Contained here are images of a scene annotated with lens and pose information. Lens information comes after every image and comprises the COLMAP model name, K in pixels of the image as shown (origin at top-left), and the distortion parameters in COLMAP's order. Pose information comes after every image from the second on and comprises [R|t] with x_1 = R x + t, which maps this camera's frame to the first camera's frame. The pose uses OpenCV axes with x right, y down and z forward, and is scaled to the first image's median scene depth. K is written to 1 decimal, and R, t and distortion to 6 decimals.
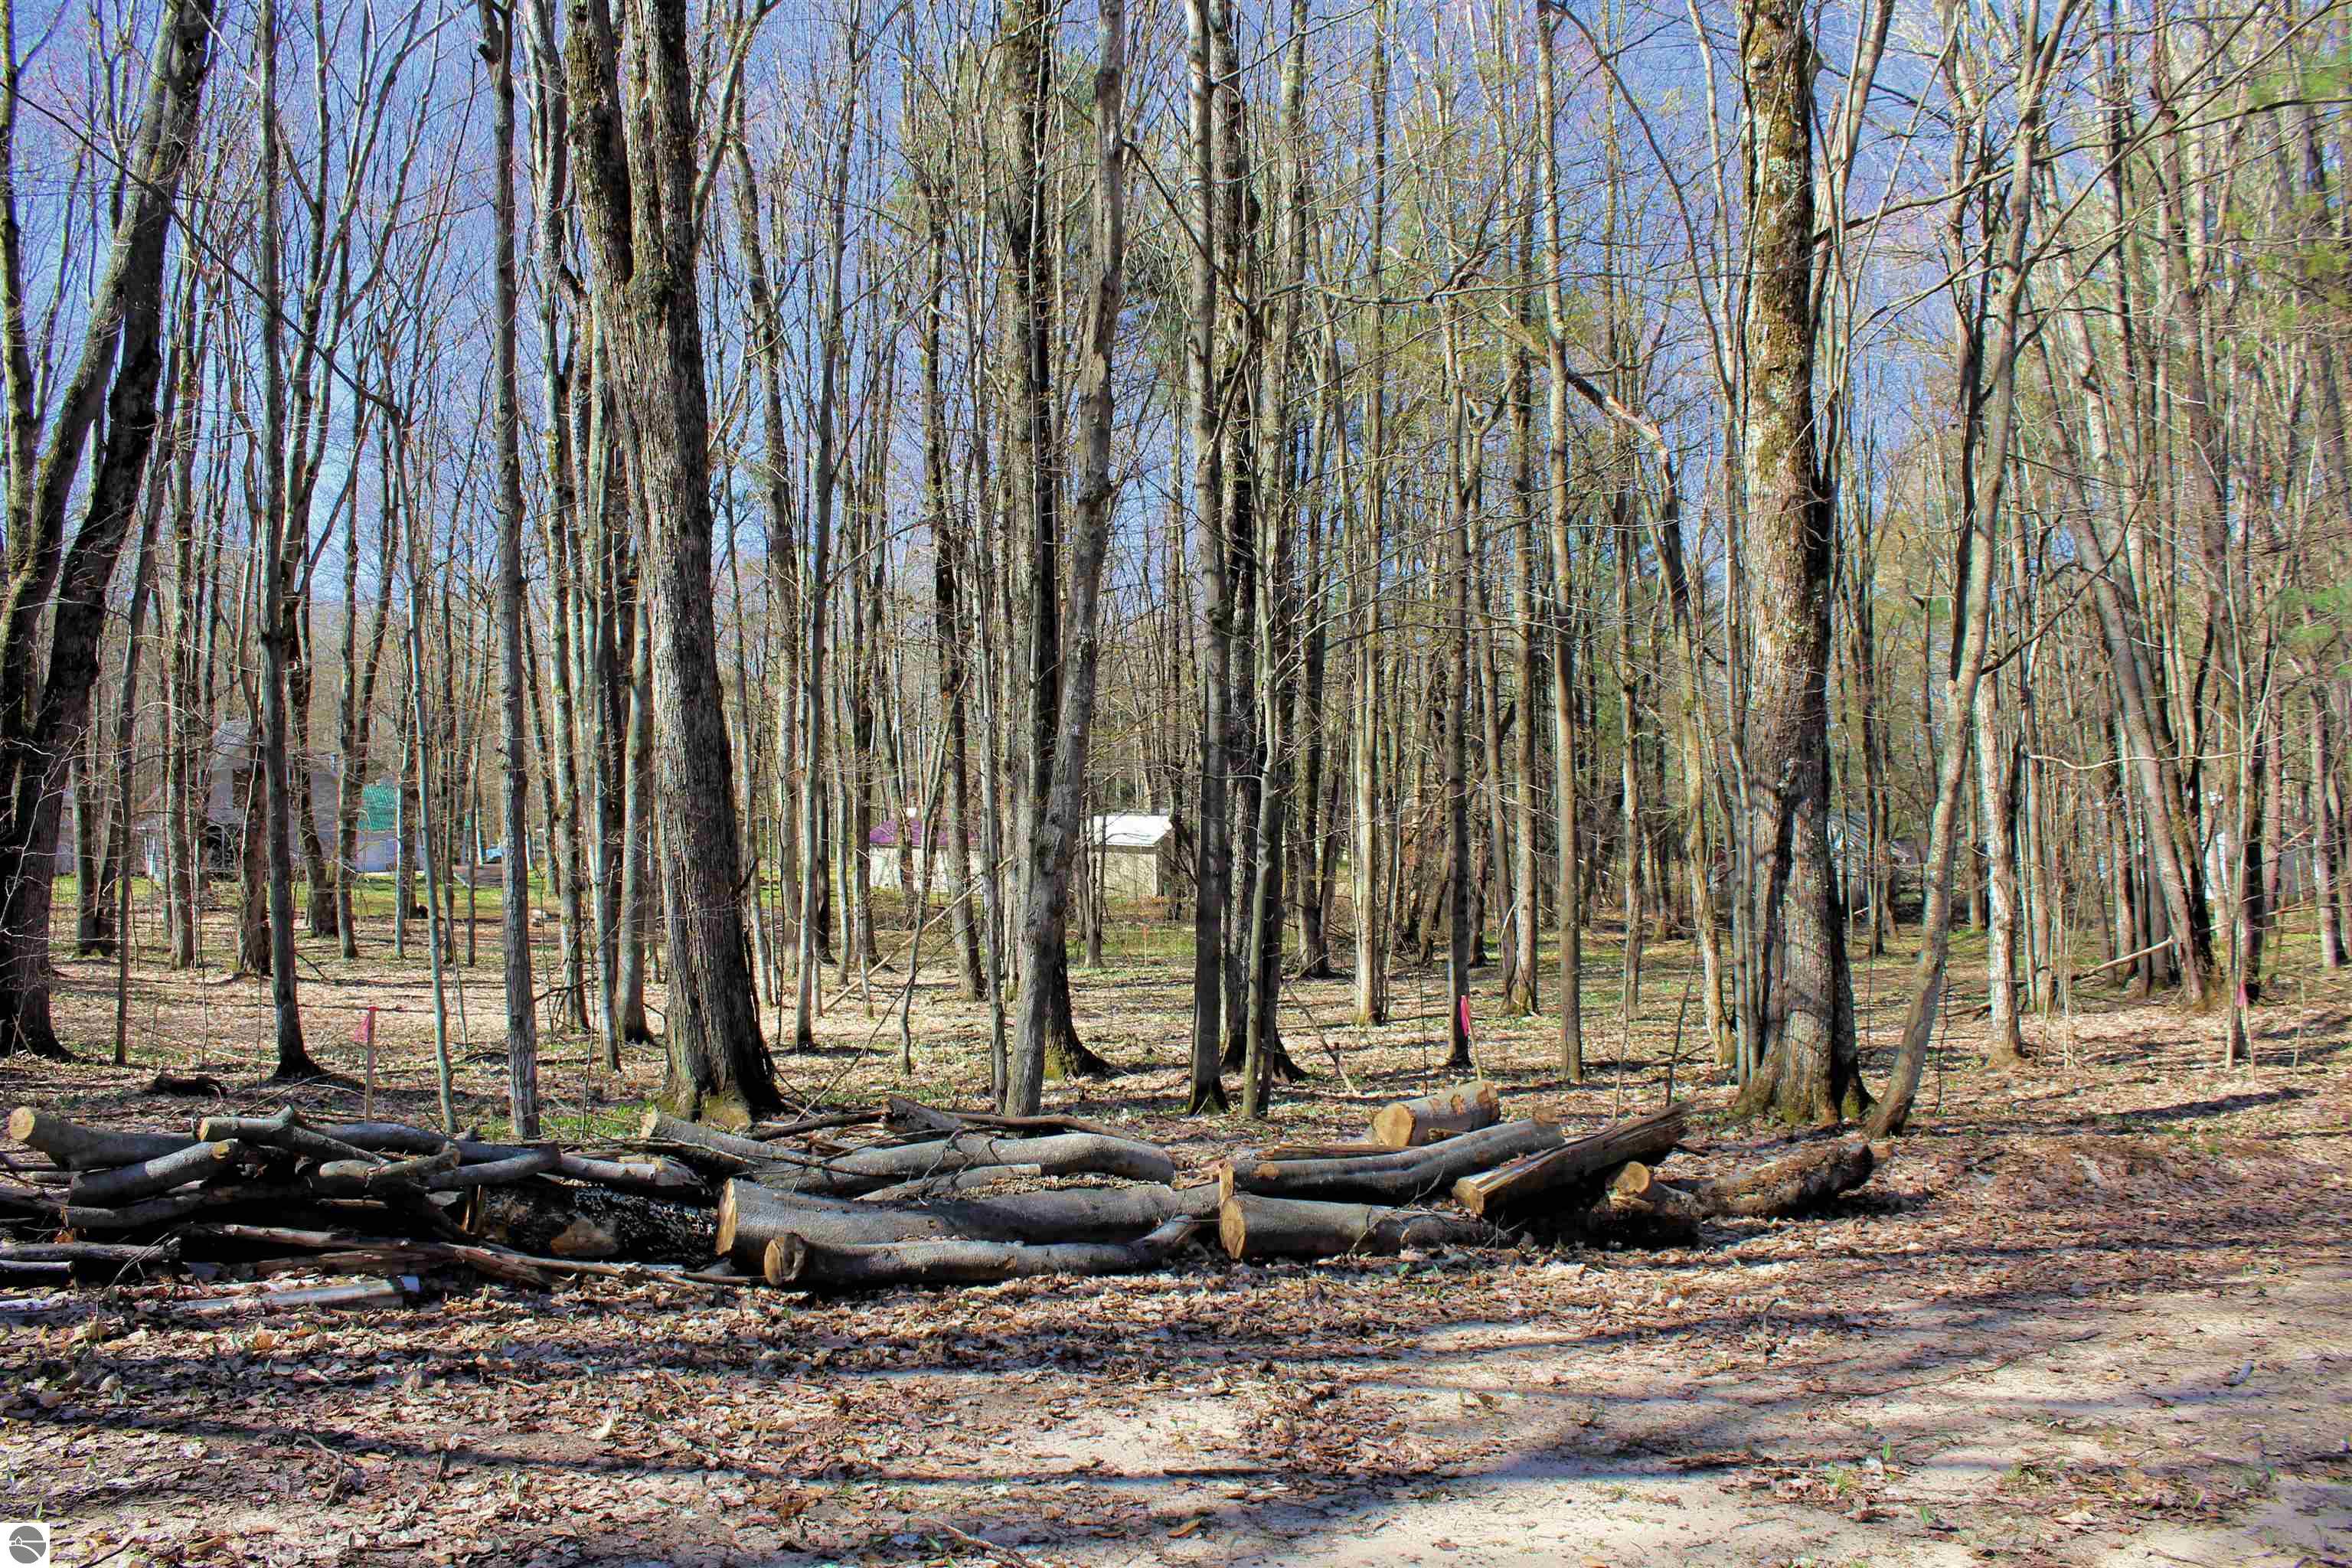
lens RADIAL K [[1918.3, 0, 1170.7], [0, 1918.3, 789.8], [0, 0, 1]] dist [-0.169201, 0.140952]
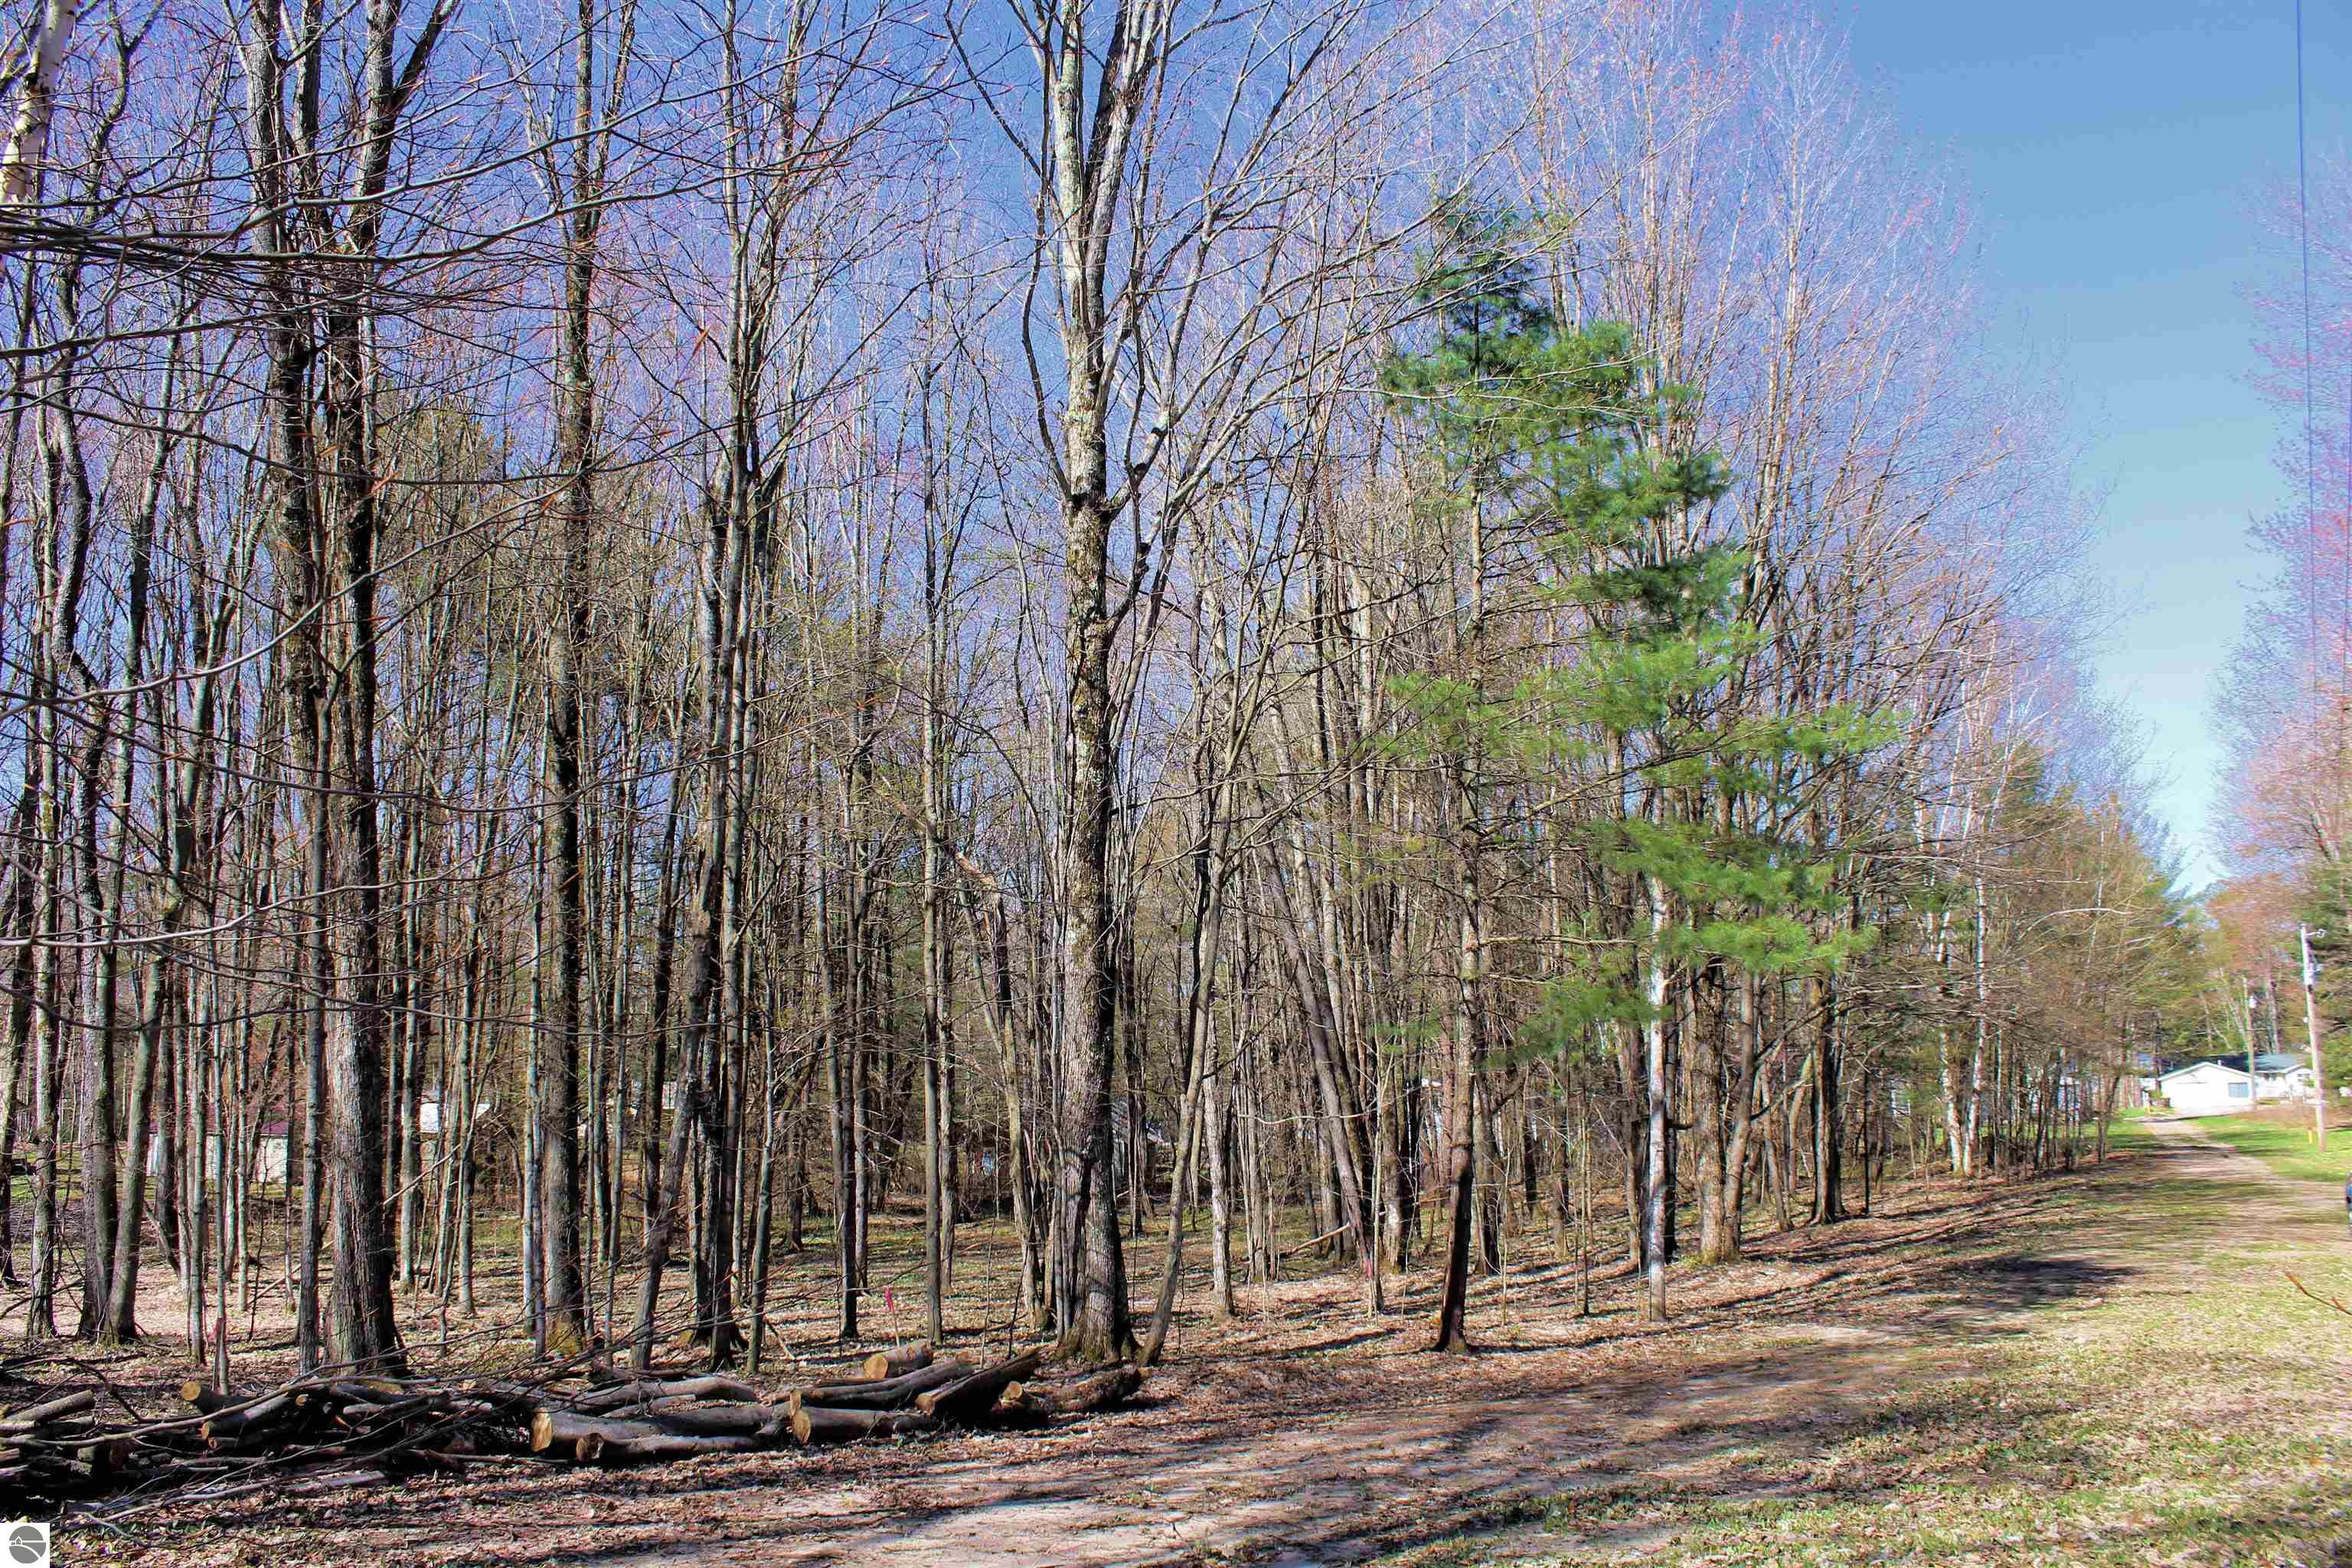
lens RADIAL K [[1918.3, 0, 1170.7], [0, 1918.3, 789.8], [0, 0, 1]] dist [-0.169201, 0.140952]
pose [[0.929240, 0.052628, 0.365709, -0.363202], [-0.000520, 0.989989, -0.141143, -0.128514], [-0.369476, 0.130965, 0.919965, -0.940402]]
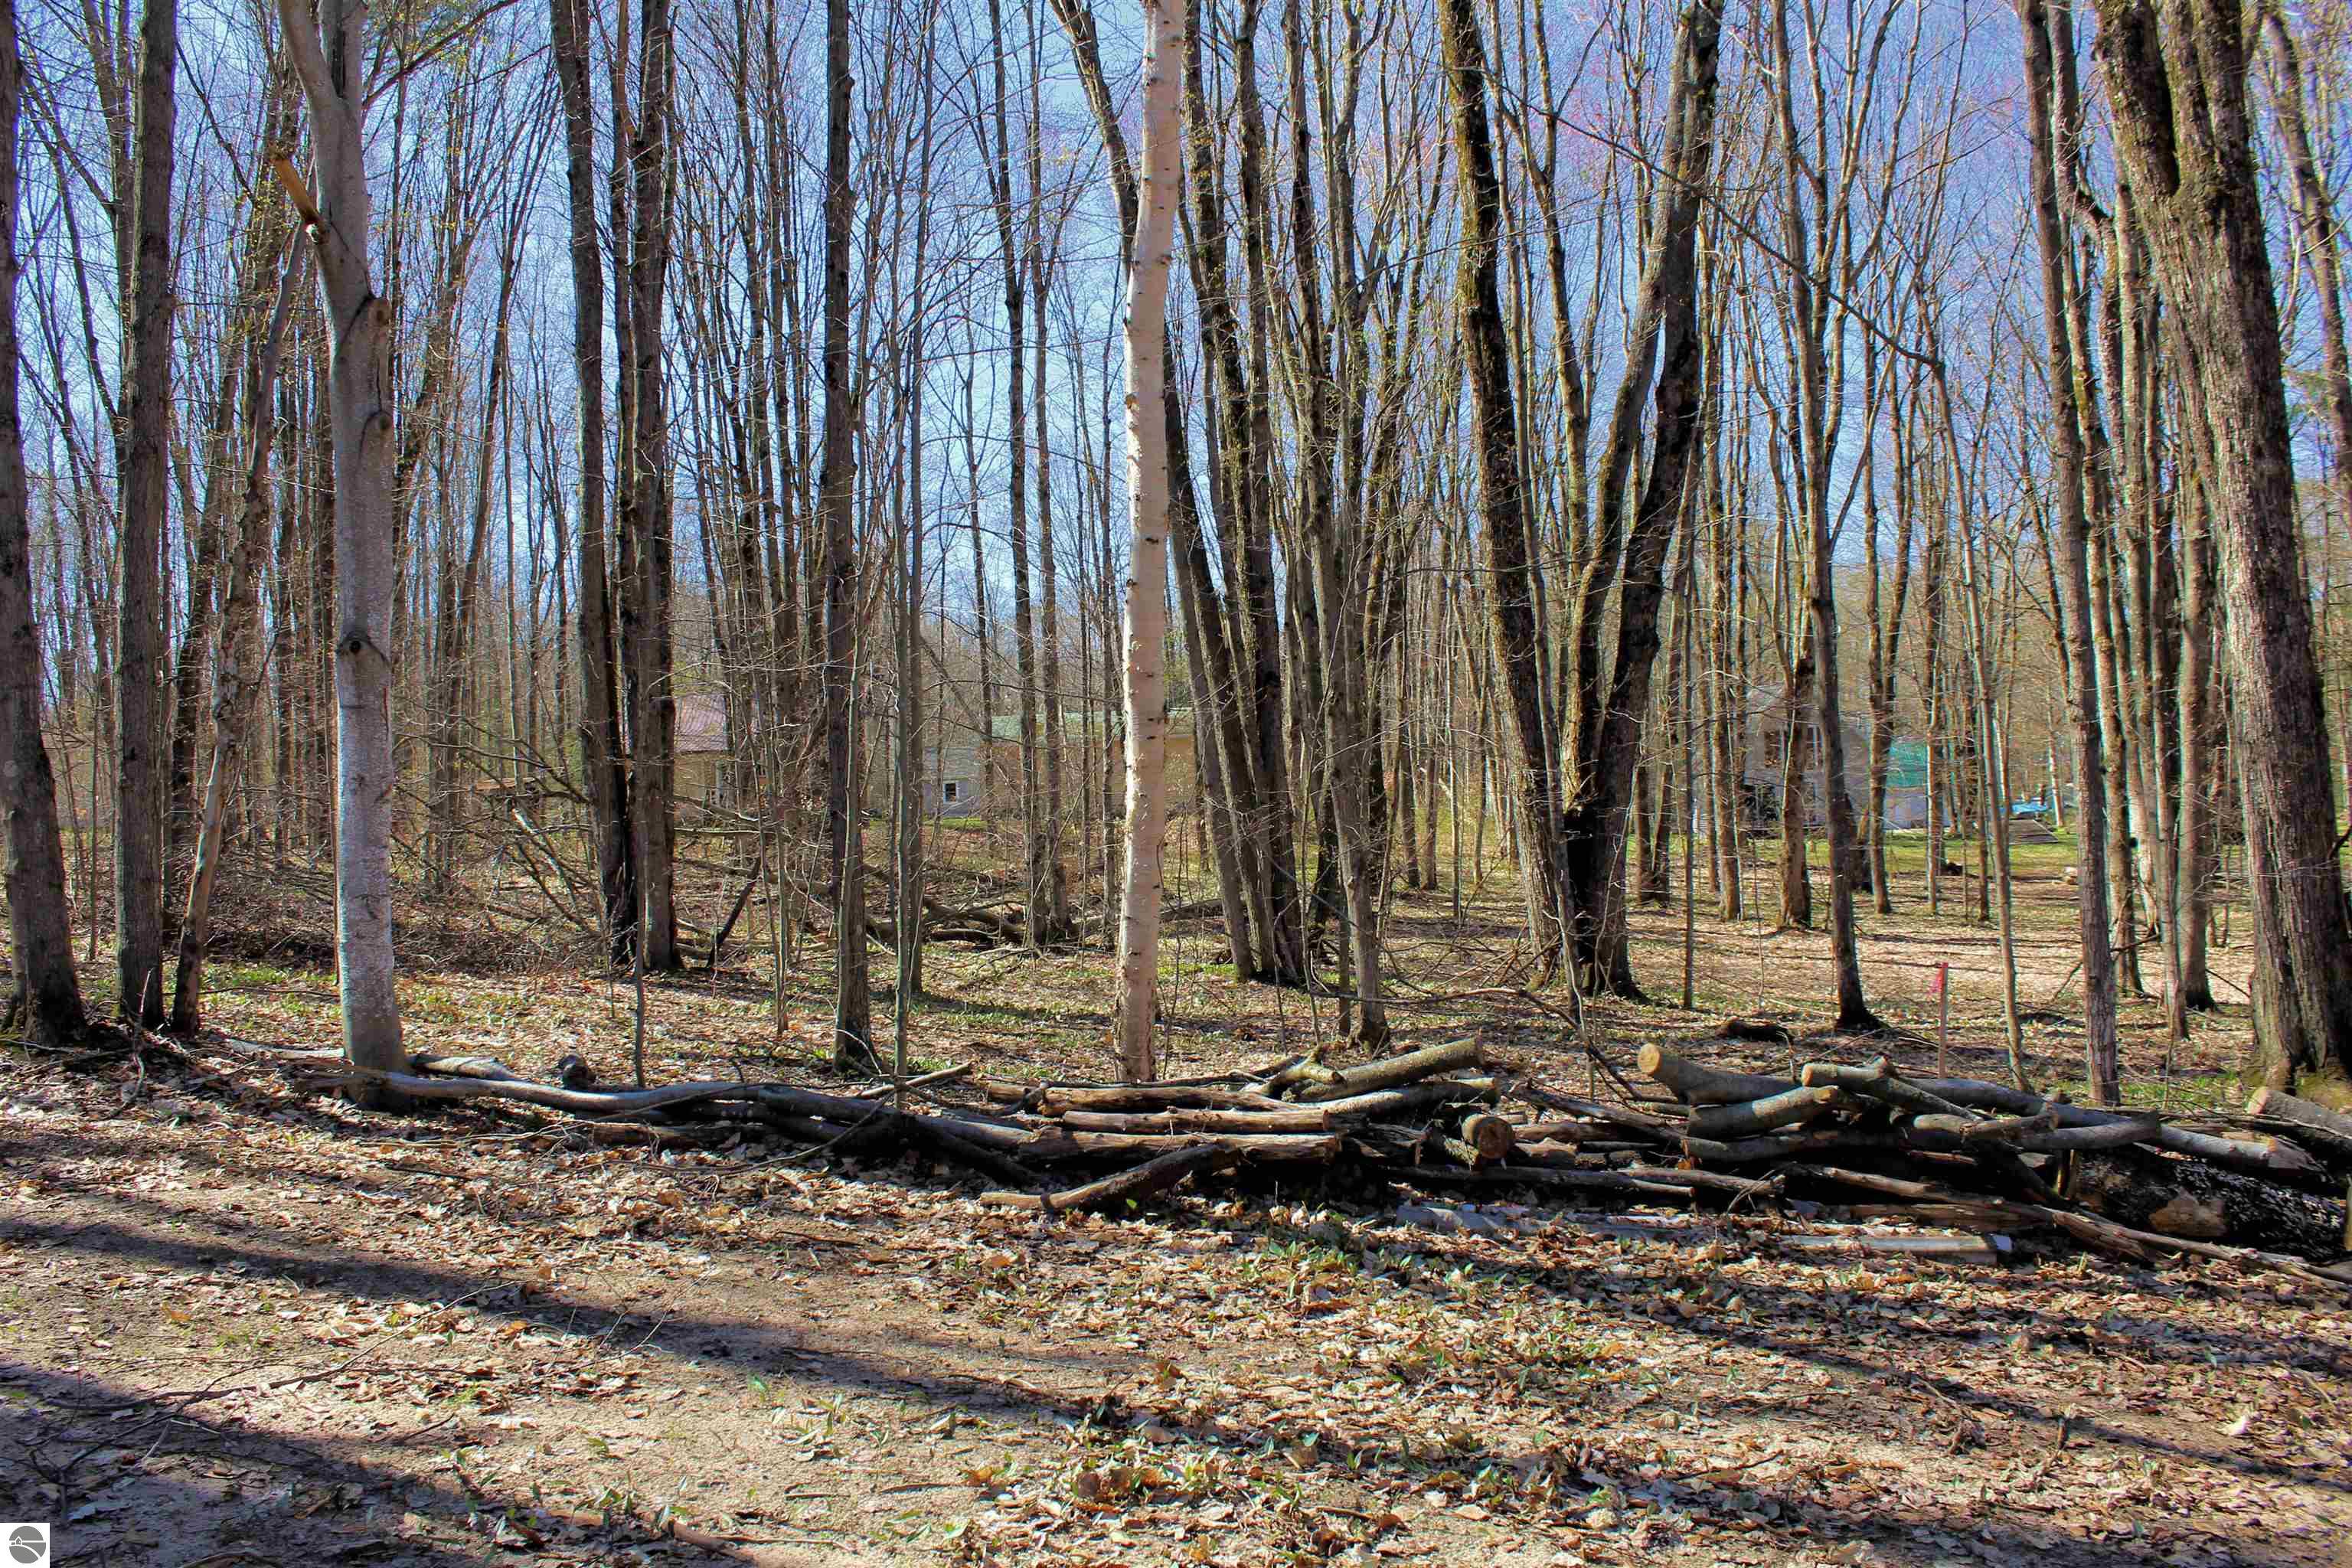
lens RADIAL K [[1918.3, 0, 1170.7], [0, 1918.3, 789.8], [0, 0, 1]] dist [-0.169201, 0.140952]
pose [[0.719873, -0.013768, -0.693969, -0.037064], [0.029777, 0.999495, 0.011059, -0.000408], [0.693467, -0.028625, 0.719920, -0.014138]]
